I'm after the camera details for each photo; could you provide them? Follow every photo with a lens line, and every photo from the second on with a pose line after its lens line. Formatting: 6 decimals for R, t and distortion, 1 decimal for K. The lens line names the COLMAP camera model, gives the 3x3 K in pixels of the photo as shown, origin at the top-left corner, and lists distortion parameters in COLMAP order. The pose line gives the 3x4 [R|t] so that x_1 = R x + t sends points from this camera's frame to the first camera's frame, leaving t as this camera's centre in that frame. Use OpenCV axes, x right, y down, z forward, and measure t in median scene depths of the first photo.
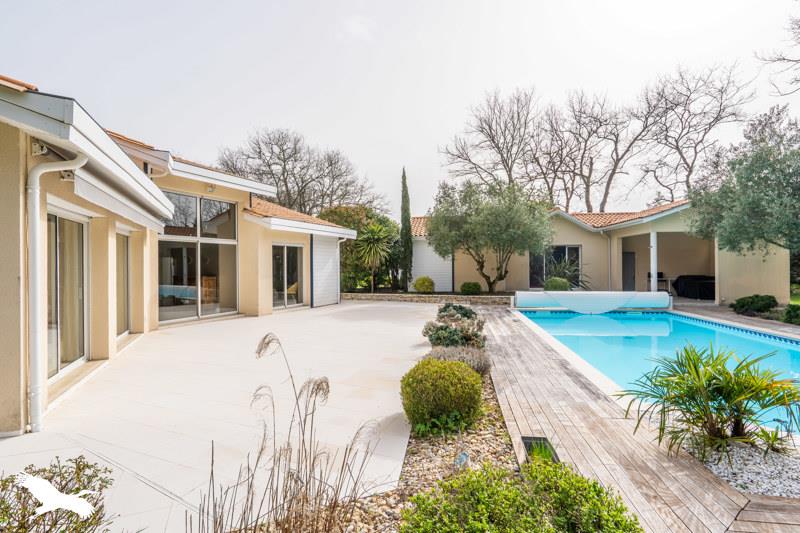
lens RADIAL K [[397.2, 0, 405.0], [0, 397.2, 265.0], [0, 0, 1]] dist [-0.025509, -0.000094]
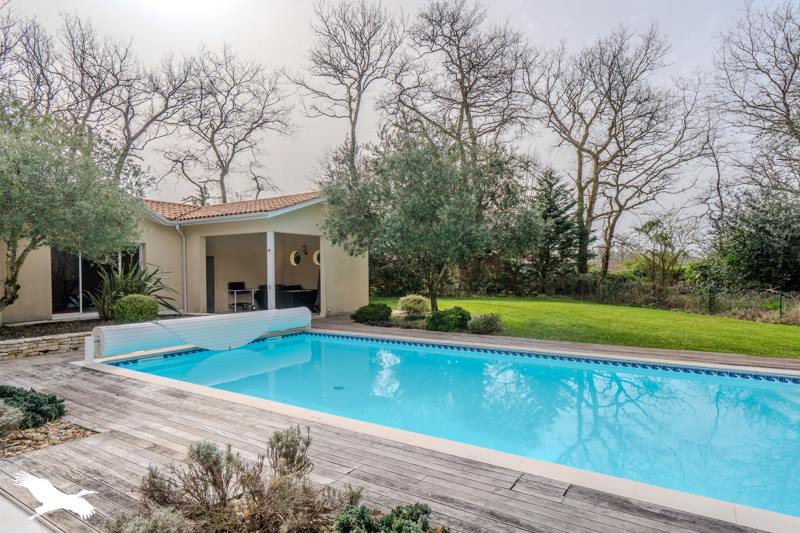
lens RADIAL K [[431.6, 0, 377.9], [0, 431.6, 271.8], [0, 0, 1]] dist [0.007751, 0.001522]
pose [[0.424777, 0.001684, 0.905296, -0.051462], [0.001208, 0.999996, -0.002427, -0.000373], [-0.905297, 0.002124, 0.424774, 0.356269]]
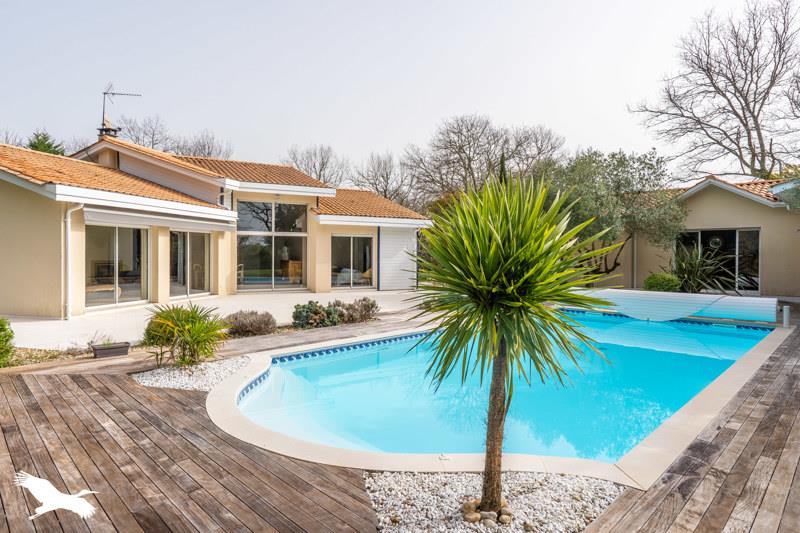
lens RADIAL K [[453.7, 0, 400.6], [0, 453.7, 264.3], [0, 0, 1]] dist [0.009192, -0.000784]
pose [[0.786402, 0.023255, -0.617277, 0.474787], [-0.010919, 0.999658, 0.023750, 0.000138], [0.617618, -0.011937, 0.786387, 0.012386]]
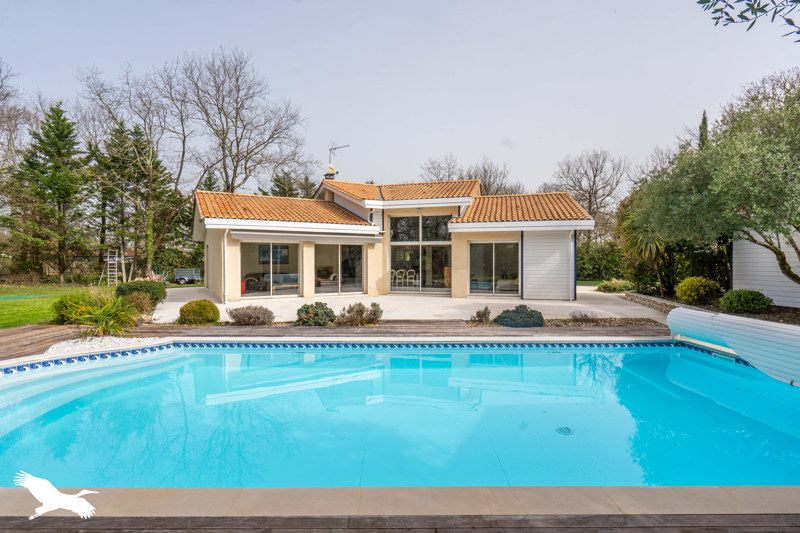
lens RADIAL K [[397.2, 0, 399.7], [0, 397.2, 265.5], [0, 0, 1]] dist [-0.025509, -0.000094]
pose [[0.133688, 0.018186, -0.990857, 0.596937], [-0.001227, 0.999834, 0.018186, -0.002226], [0.991023, -0.001216, 0.133688, 0.408476]]
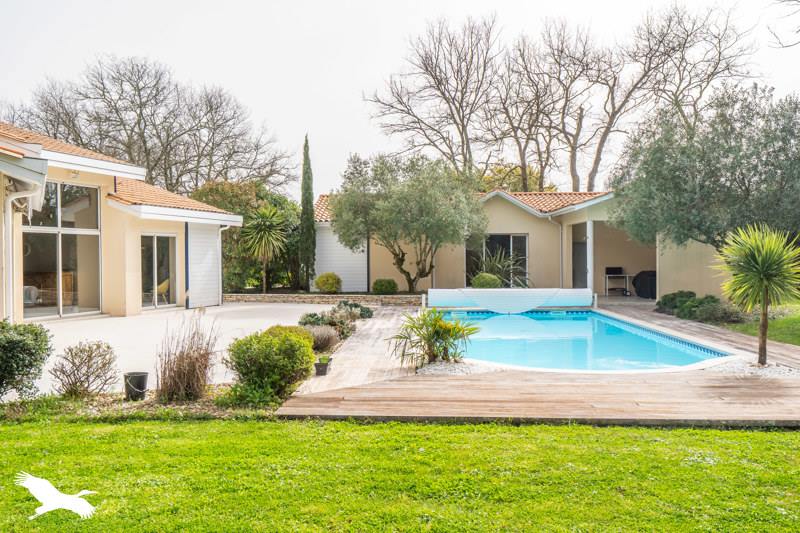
lens RADIAL K [[667.0, 0, 414.1], [0, 667.0, 262.8], [0, 0, 1]] dist [-0.019943, 0.010700]
pose [[0.993827, 0.000721, 0.110938, 0.066928], [-0.001820, 0.999950, 0.009807, -0.003887], [-0.110925, -0.009948, 0.993779, -0.348836]]
